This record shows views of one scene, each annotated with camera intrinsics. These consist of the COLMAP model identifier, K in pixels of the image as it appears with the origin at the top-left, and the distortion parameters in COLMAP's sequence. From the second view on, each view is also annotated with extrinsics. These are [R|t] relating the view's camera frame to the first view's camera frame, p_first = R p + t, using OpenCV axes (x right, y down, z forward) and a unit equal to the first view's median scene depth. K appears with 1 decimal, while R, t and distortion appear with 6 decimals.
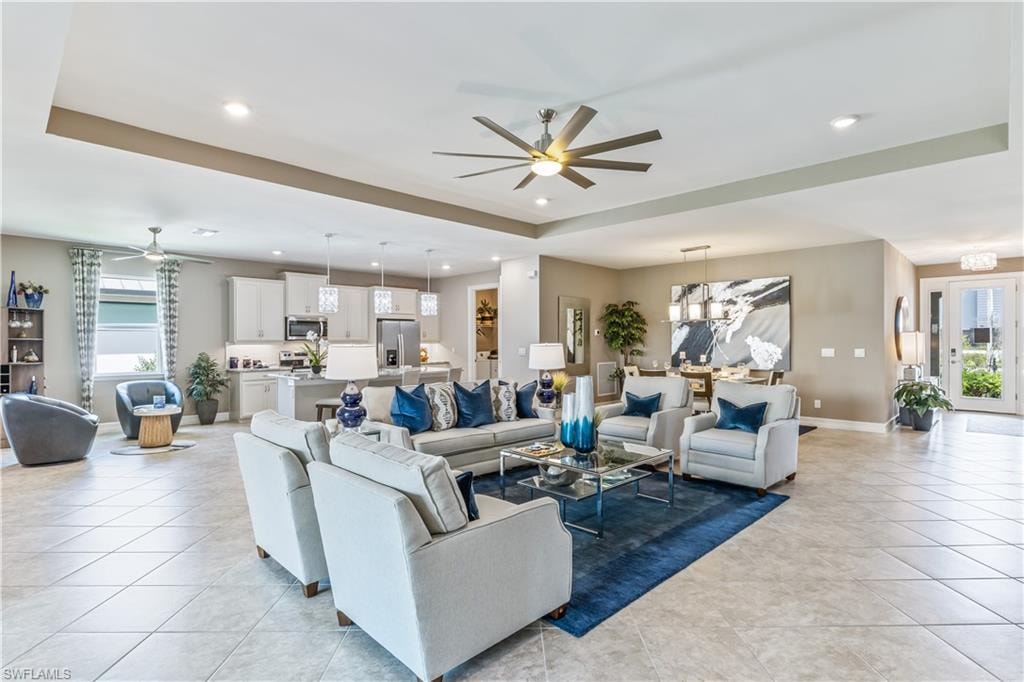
lens RADIAL K [[496.7, 0, 513.0], [0, 496.7, 343.4], [0, 0, 1]] dist [-0.009993, -0.000711]
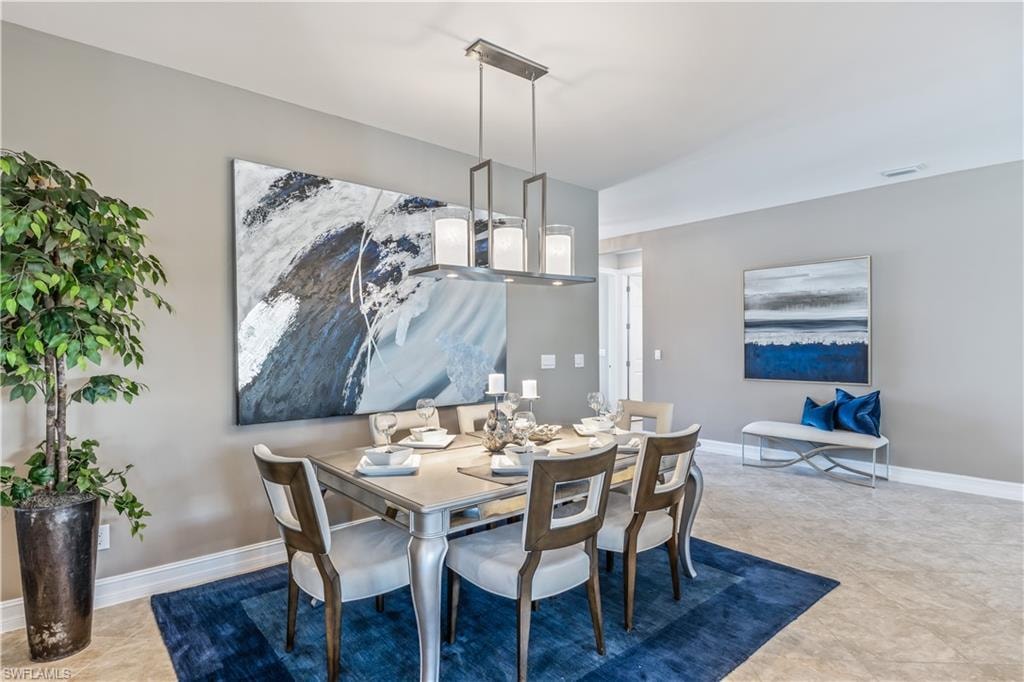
lens RADIAL K [[523.6, 0, 522.1], [0, 523.6, 345.7], [0, 0, 1]] dist [-0.005905, -0.002546]
pose [[0.072748, 0.002407, 0.997347, 0.018209], [0.009189, 0.999953, -0.003083, 0.001193], [-0.997308, 0.009389, 0.072722, 0.931839]]
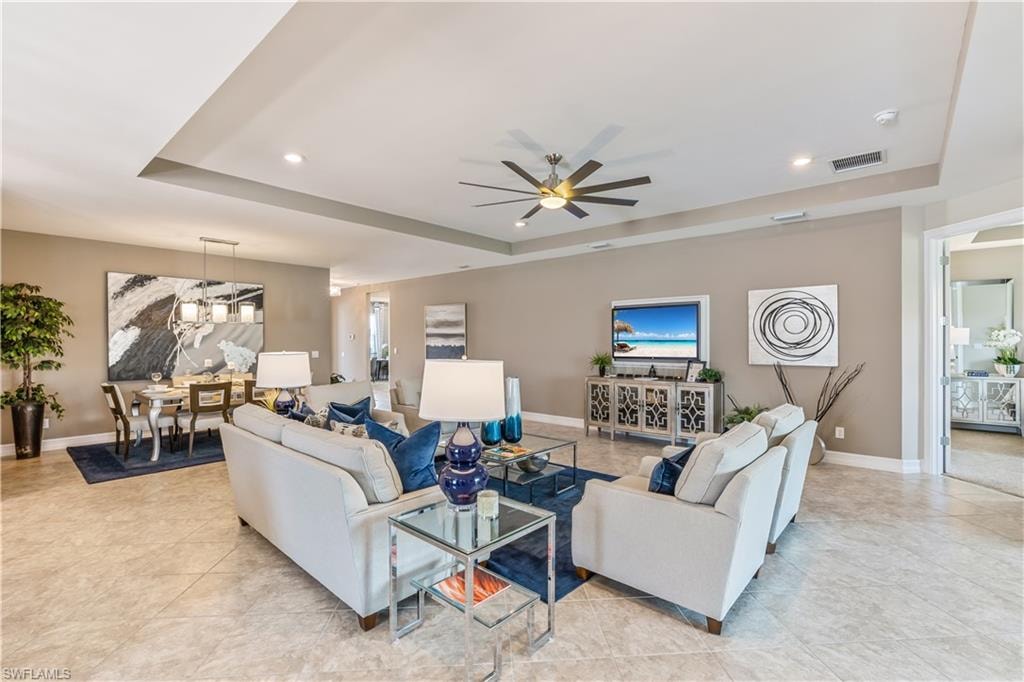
lens RADIAL K [[447.9, 0, 513.6], [0, 447.9, 340.0], [0, 0, 1]] dist [0.001140, -0.000010]
pose [[-0.066817, 0.004631, 0.997755, -0.445974], [0.007211, 0.999965, -0.004158, -0.008604], [-0.997739, 0.006917, -0.066848, 0.514234]]
